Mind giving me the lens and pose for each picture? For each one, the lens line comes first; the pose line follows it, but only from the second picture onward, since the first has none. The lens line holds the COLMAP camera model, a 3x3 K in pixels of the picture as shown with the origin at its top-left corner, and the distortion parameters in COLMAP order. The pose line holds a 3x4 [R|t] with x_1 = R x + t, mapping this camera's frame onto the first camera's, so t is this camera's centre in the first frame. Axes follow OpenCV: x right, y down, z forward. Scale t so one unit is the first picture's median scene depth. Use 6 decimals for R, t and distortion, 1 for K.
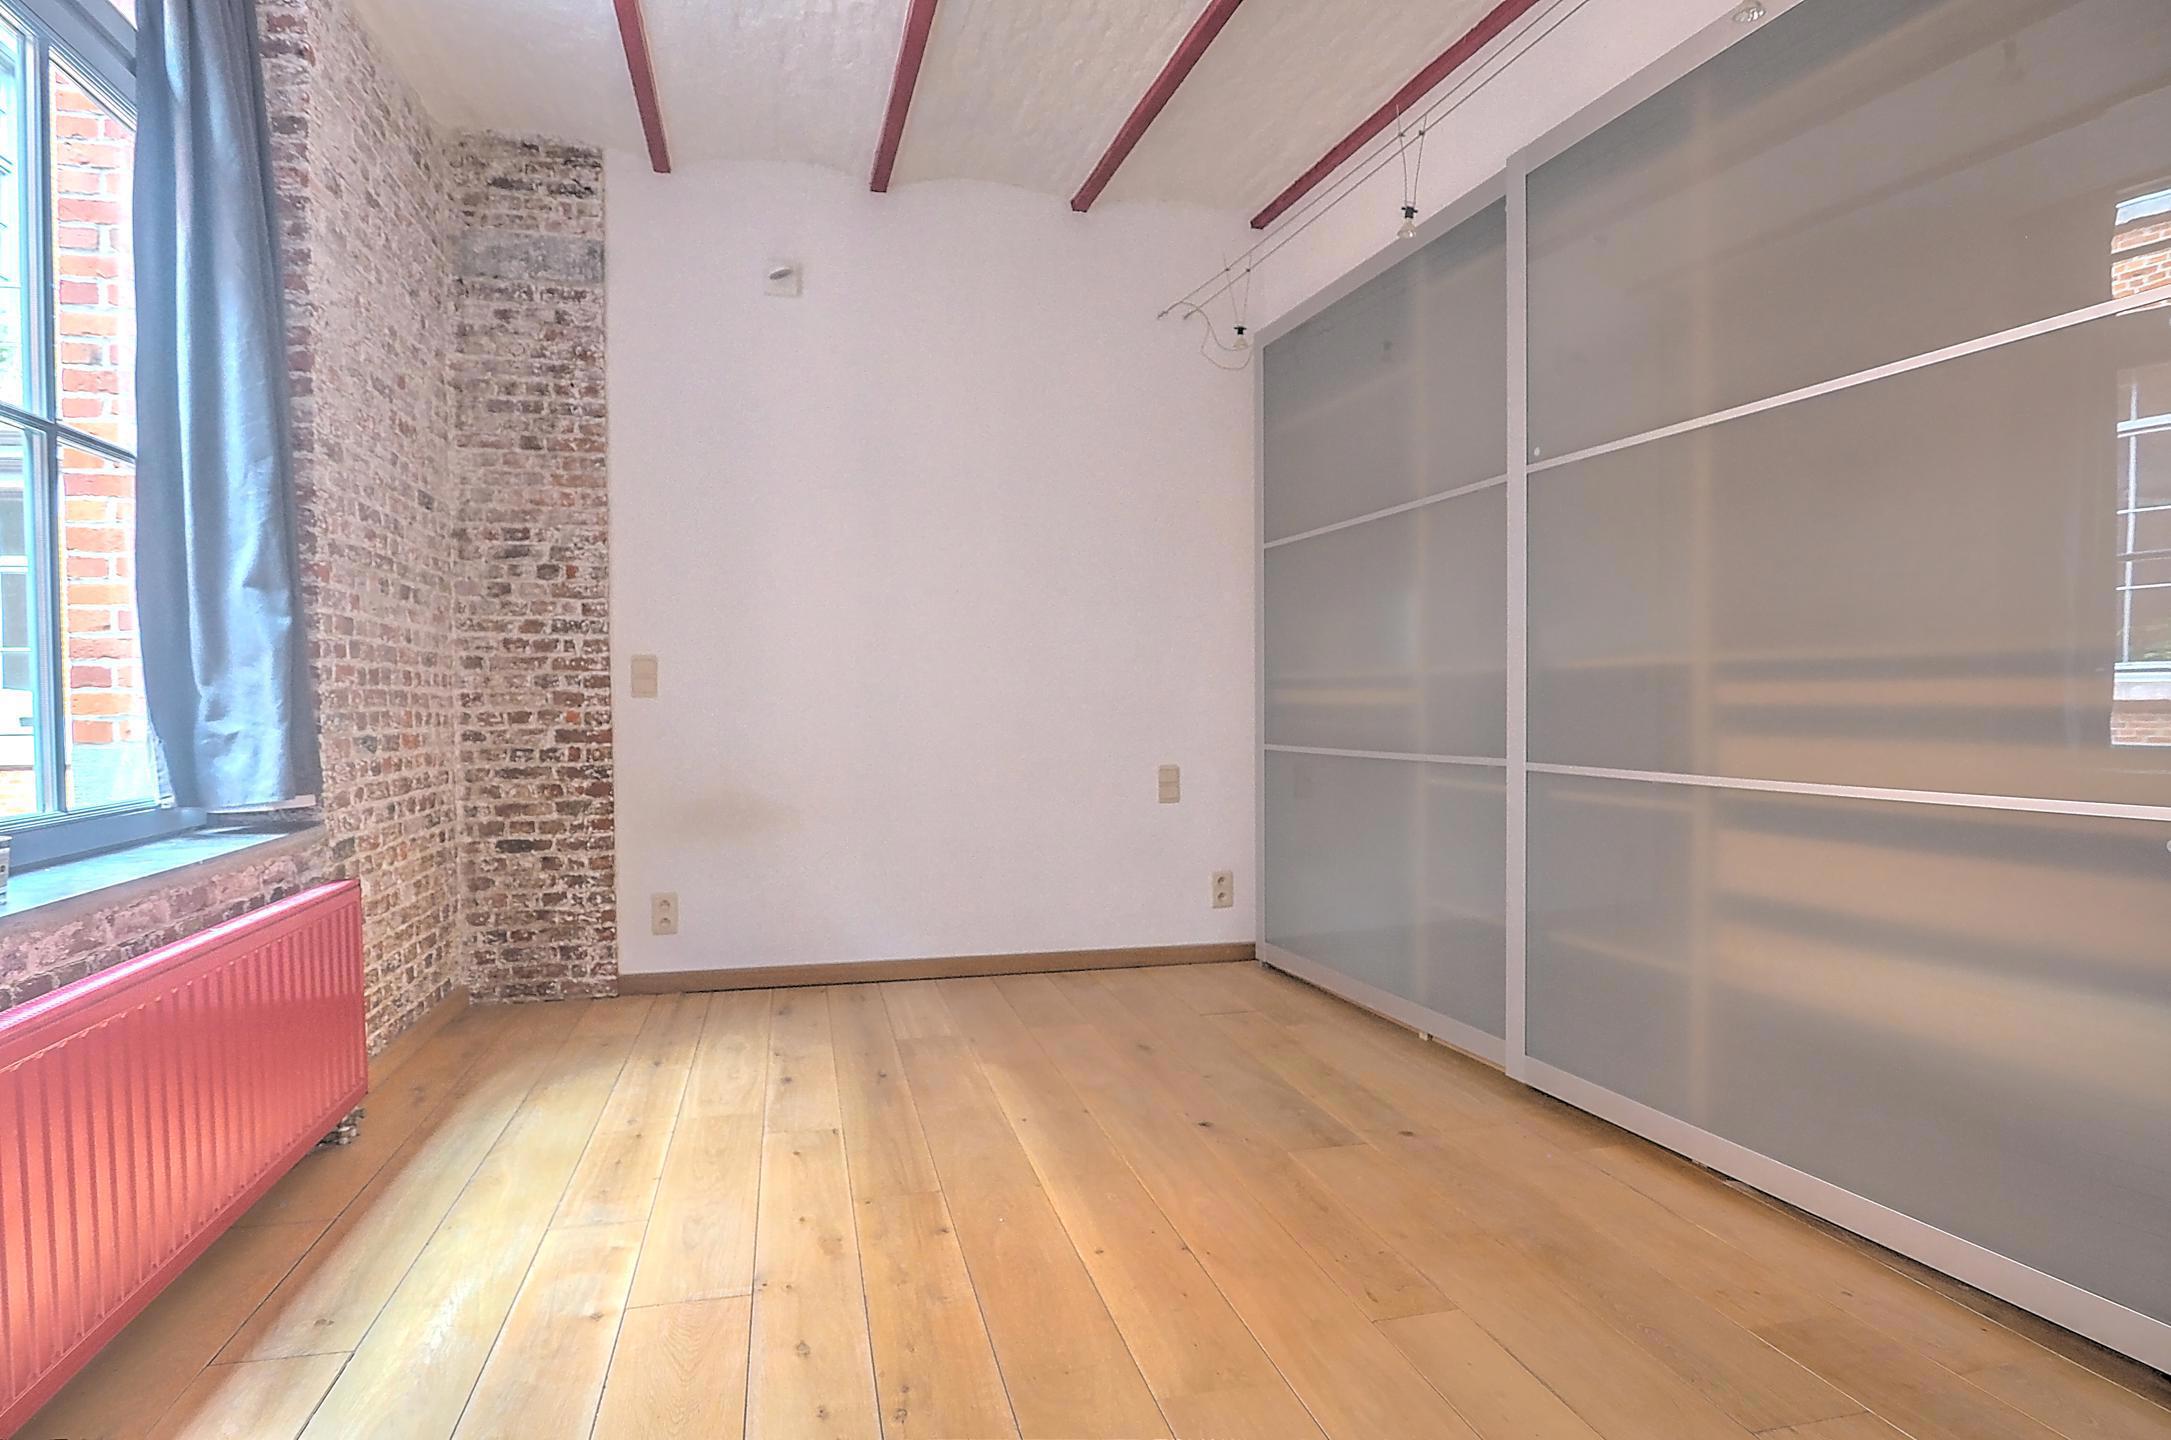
lens RADIAL K [[1189.6, 0, 1096.2], [0, 1189.6, 727.7], [0, 0, 1]] dist [-0.003956, -0.004686]
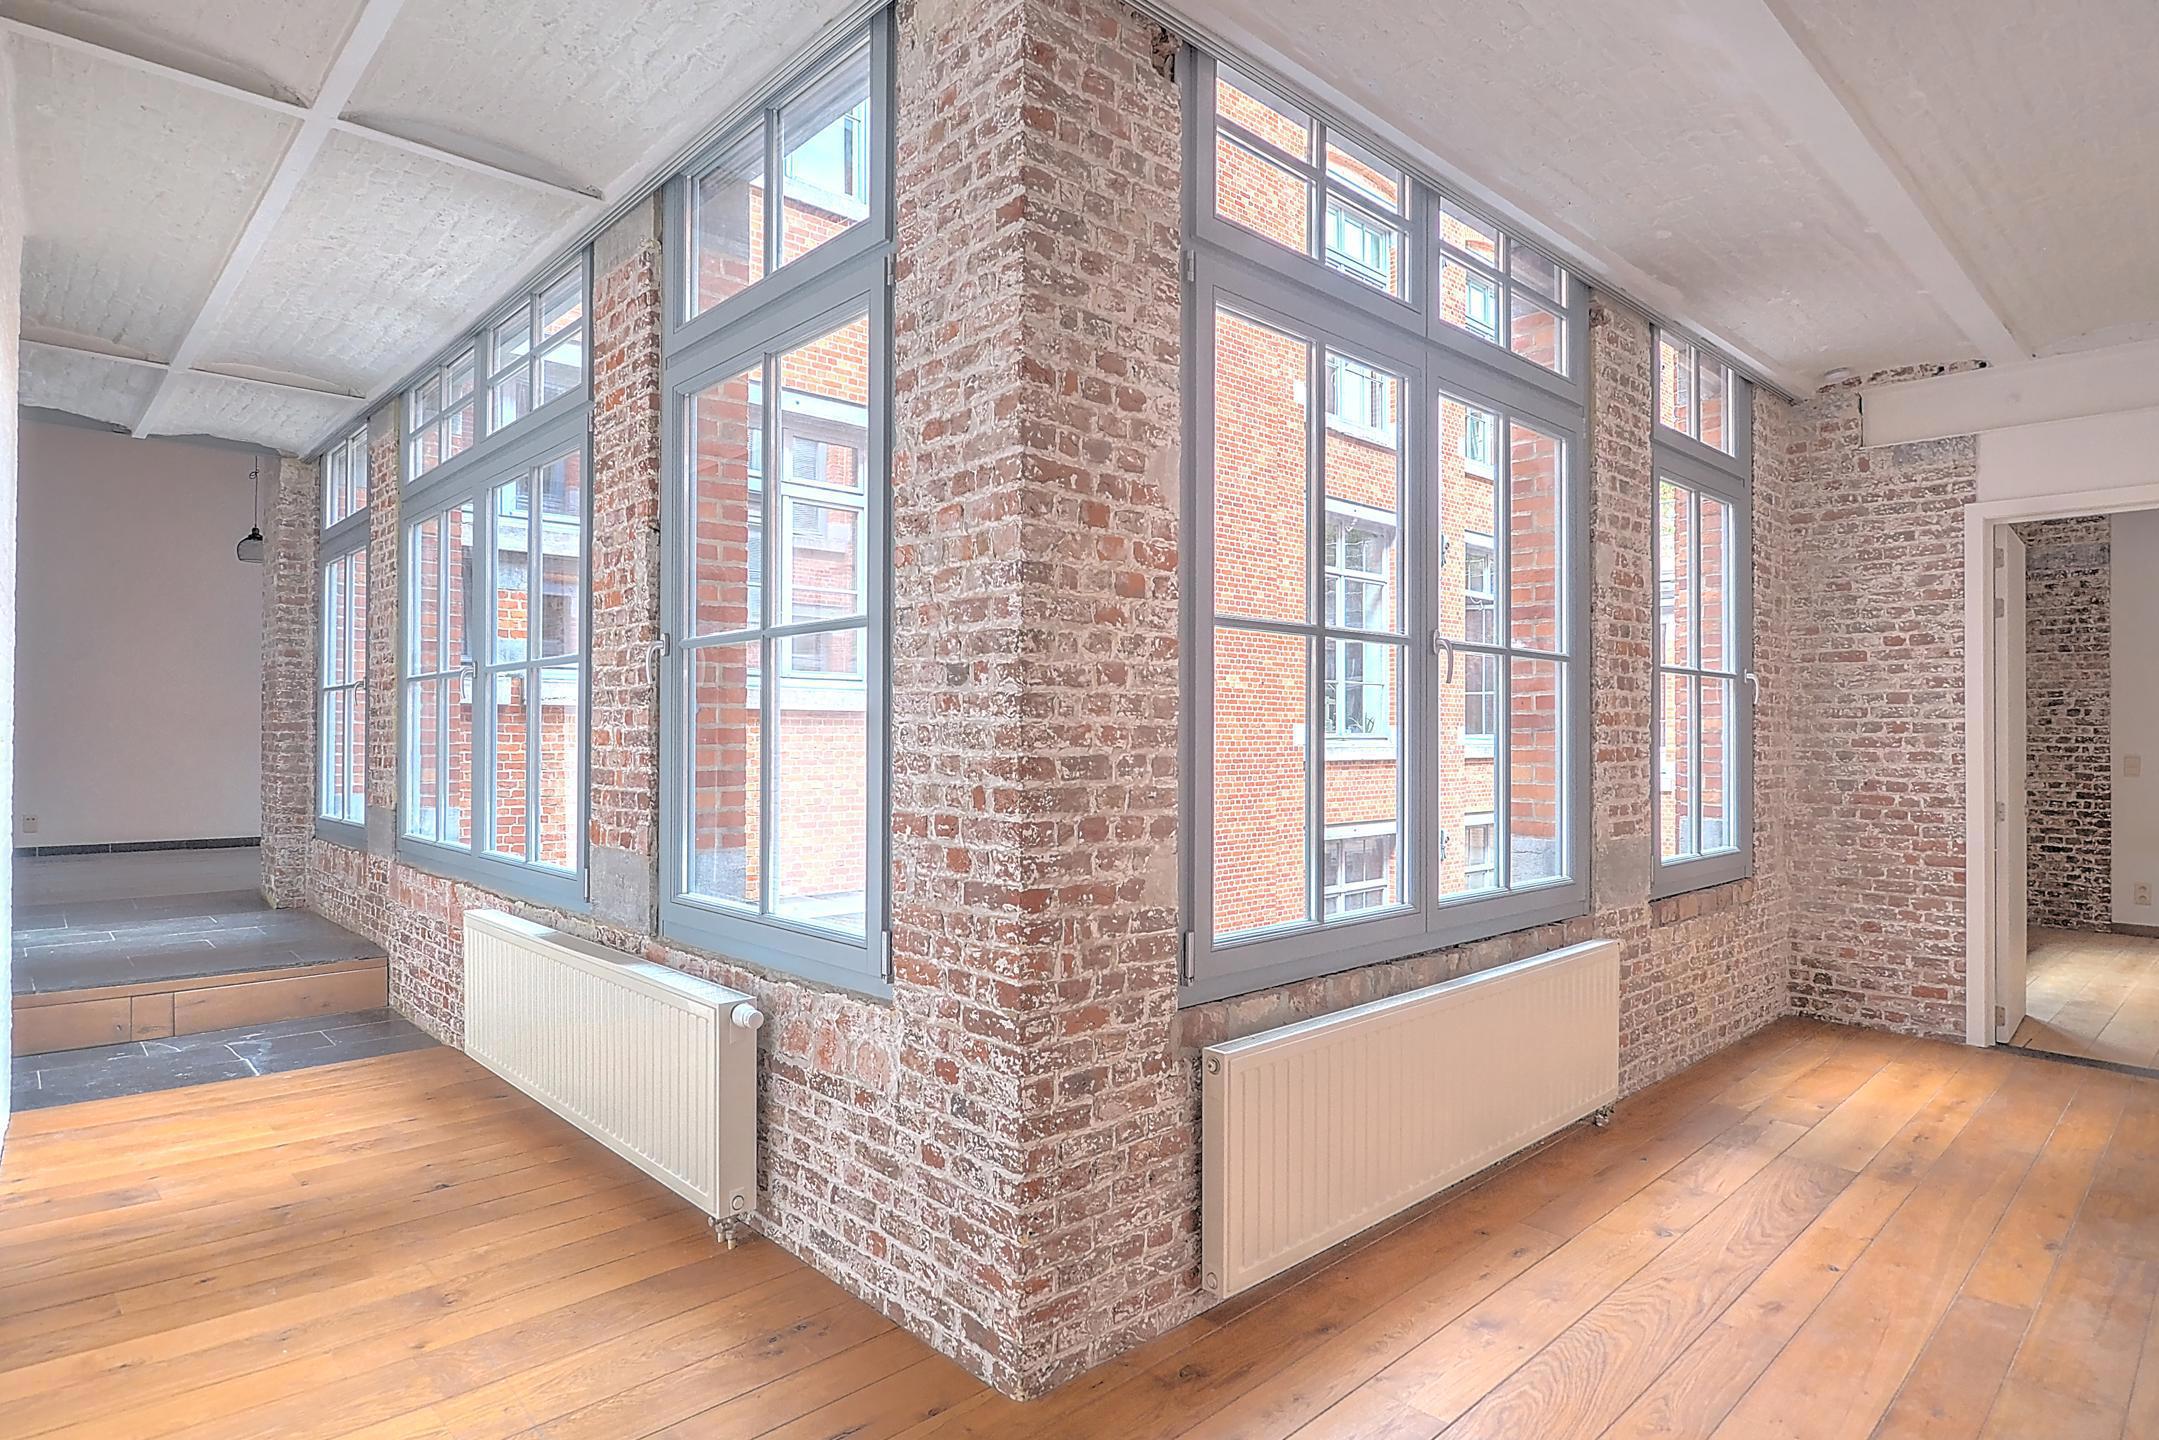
lens RADIAL K [[1183.0, 0, 1095.5], [0, 1183.0, 725.7], [0, 0, 1]] dist [-0.003956, -0.004686]
pose [[0.491972, 0.003435, -0.870604, 0.447325], [-0.031425, 0.999411, -0.013815, -0.030312], [0.870044, 0.034155, 0.491790, -1.388458]]
